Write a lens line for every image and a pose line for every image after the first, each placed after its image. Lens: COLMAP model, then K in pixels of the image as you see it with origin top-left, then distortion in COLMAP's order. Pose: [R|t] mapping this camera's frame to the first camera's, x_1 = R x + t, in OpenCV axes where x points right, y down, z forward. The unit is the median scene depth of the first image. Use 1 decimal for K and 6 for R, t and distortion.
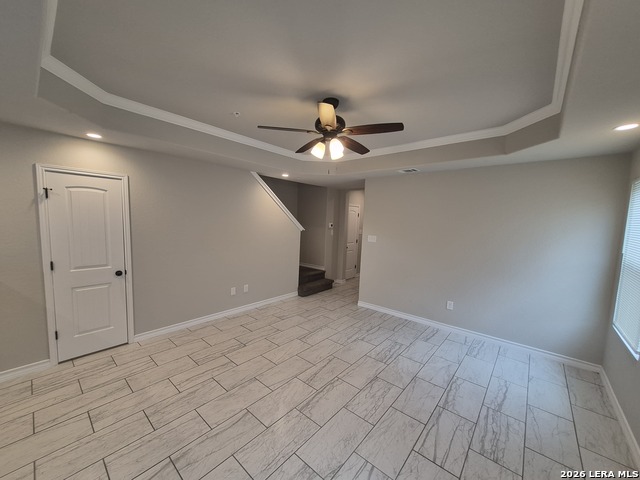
lens RADIAL K [[251.7, 0, 314.6], [0, 251.7, 241.8], [0, 0, 1]] dist [0.007264, -0.000600]
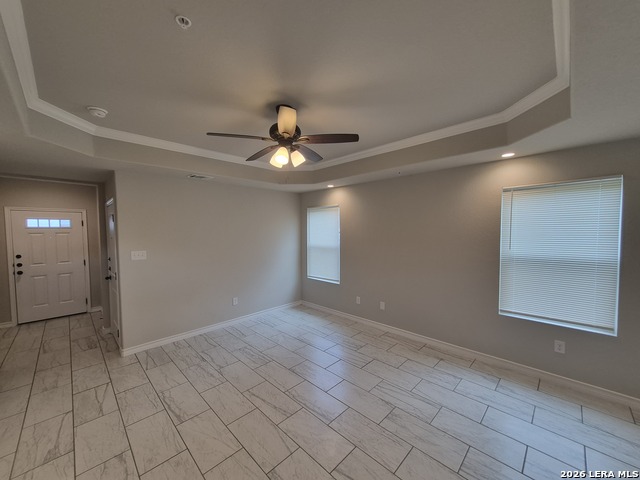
lens RADIAL K [[251.7, 0, 316.9], [0, 251.7, 241.4], [0, 0, 1]] dist [0.007264, -0.000600]
pose [[0.066370, -0.077913, 0.994749, -0.696217], [0.099896, 0.992457, 0.071068, -0.079880], [-0.992782, 0.094655, 0.073652, 0.636148]]
